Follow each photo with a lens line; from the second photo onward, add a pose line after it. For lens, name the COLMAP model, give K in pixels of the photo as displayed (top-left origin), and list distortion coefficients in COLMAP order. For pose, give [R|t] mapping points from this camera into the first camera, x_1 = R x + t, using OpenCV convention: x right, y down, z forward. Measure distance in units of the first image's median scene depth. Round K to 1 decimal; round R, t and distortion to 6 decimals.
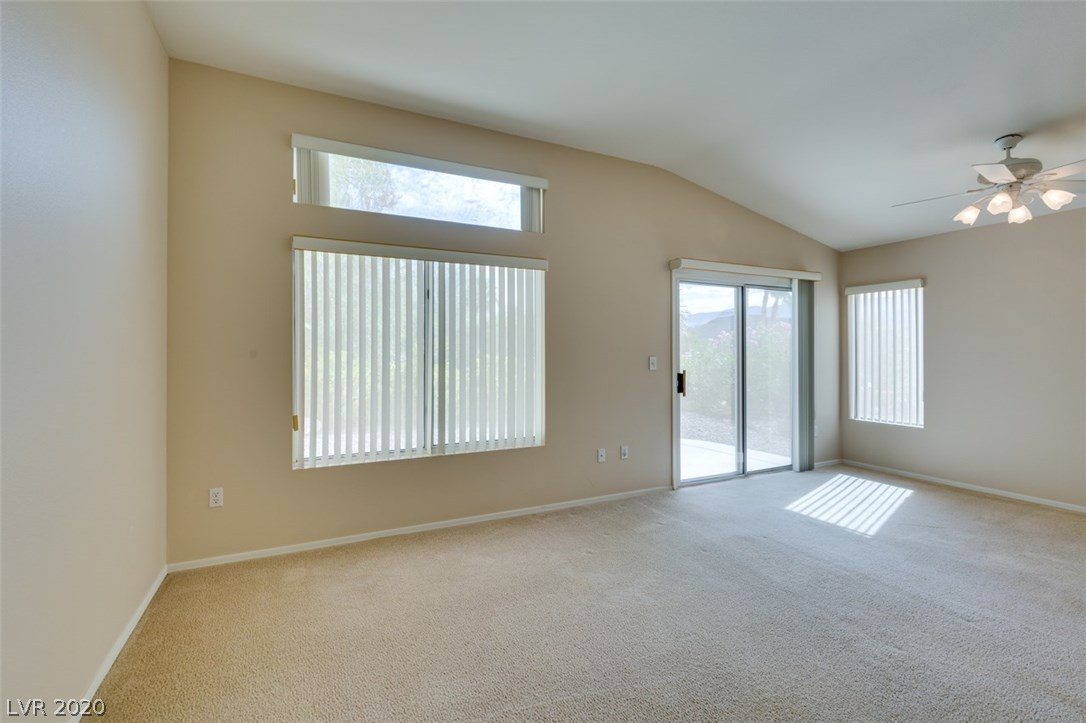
lens RADIAL K [[489.2, 0, 539.4], [0, 489.2, 350.8], [0, 0, 1]] dist [0.007776, -0.002248]
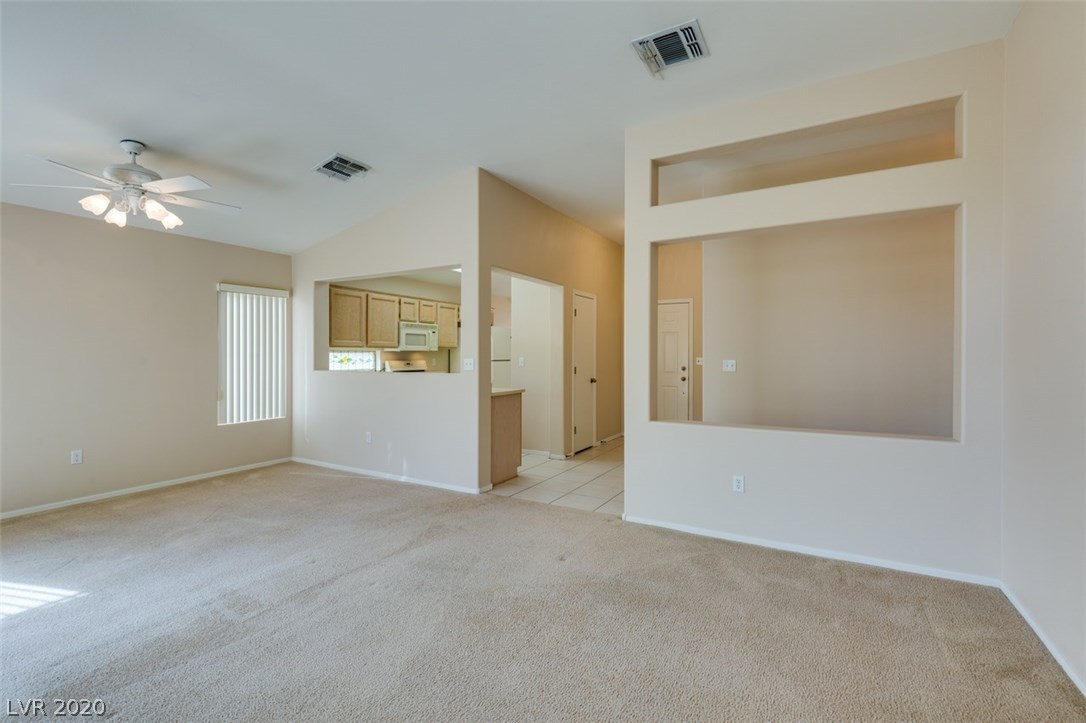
lens RADIAL K [[489.2, 0, 541.2], [0, 489.2, 355.7], [0, 0, 1]] dist [0.007776, -0.002248]
pose [[-0.553704, -0.003661, 0.832705, -0.320129], [-0.006217, 0.999981, 0.000262, 0.002745], [-0.832690, -0.005031, -0.553716, 0.743437]]
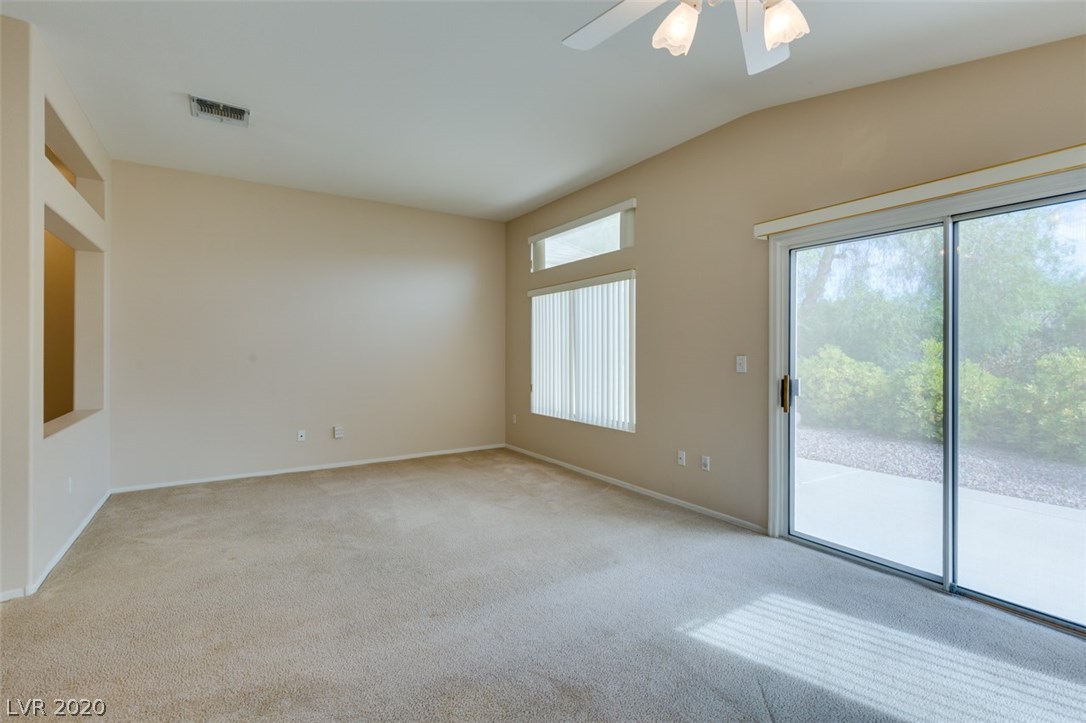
lens RADIAL K [[489.2, 0, 537.1], [0, 489.2, 348.5], [0, 0, 1]] dist [0.007776, -0.002248]
pose [[0.107596, -0.006278, -0.994175, 1.152861], [0.004987, 0.999971, -0.005775, 0.003975], [0.994182, -0.004337, 0.107624, 0.676259]]
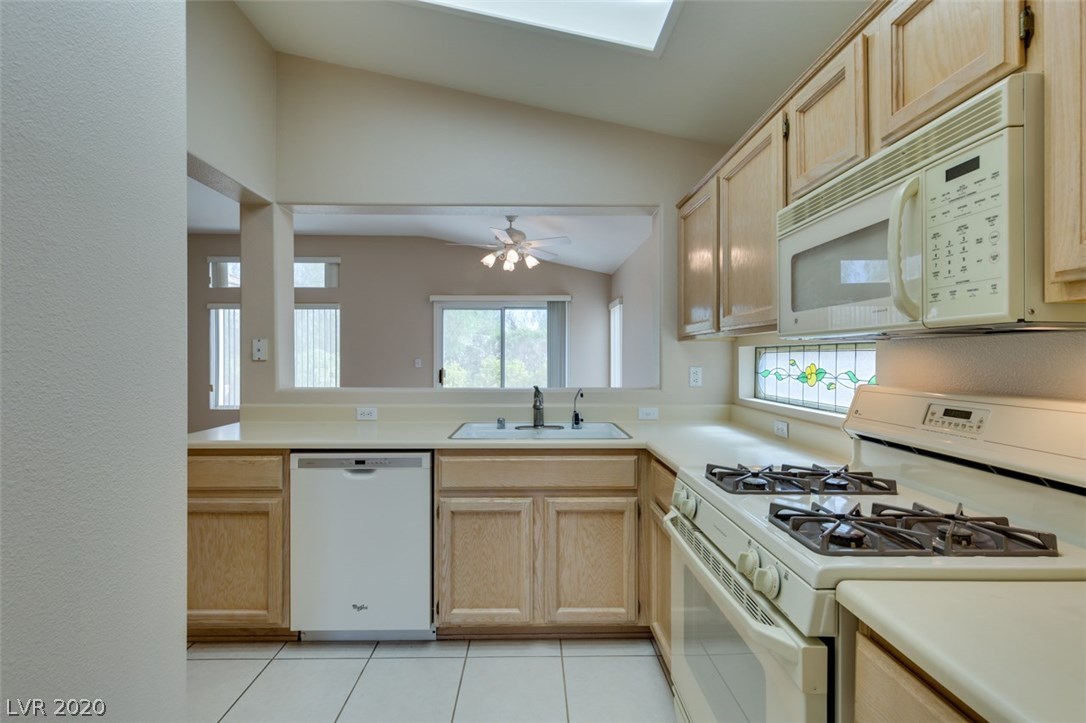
lens RADIAL K [[489.2, 0, 535.7], [0, 489.2, 358.6], [0, 0, 1]] dist [0.007776, -0.002248]
pose [[0.900003, 0.001343, -0.435882, 1.453616], [0.002036, 0.999971, 0.007284, 0.000587], [0.435879, -0.007443, 0.899975, -0.279778]]
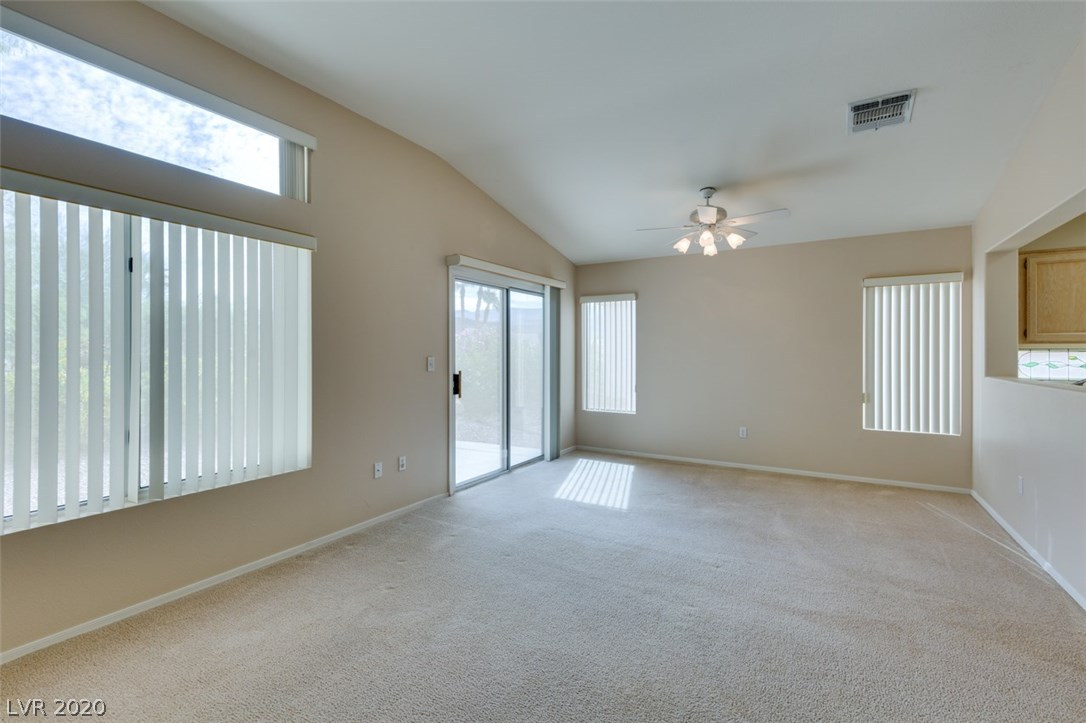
lens RADIAL K [[489.2, 0, 540.4], [0, 489.2, 354.2], [0, 0, 1]] dist [0.007776, -0.002248]
pose [[0.841158, 0.000392, 0.540789, -0.112074], [-0.004174, 0.999975, 0.005767, 0.000631], [-0.540773, -0.007108, 0.841139, 0.119872]]
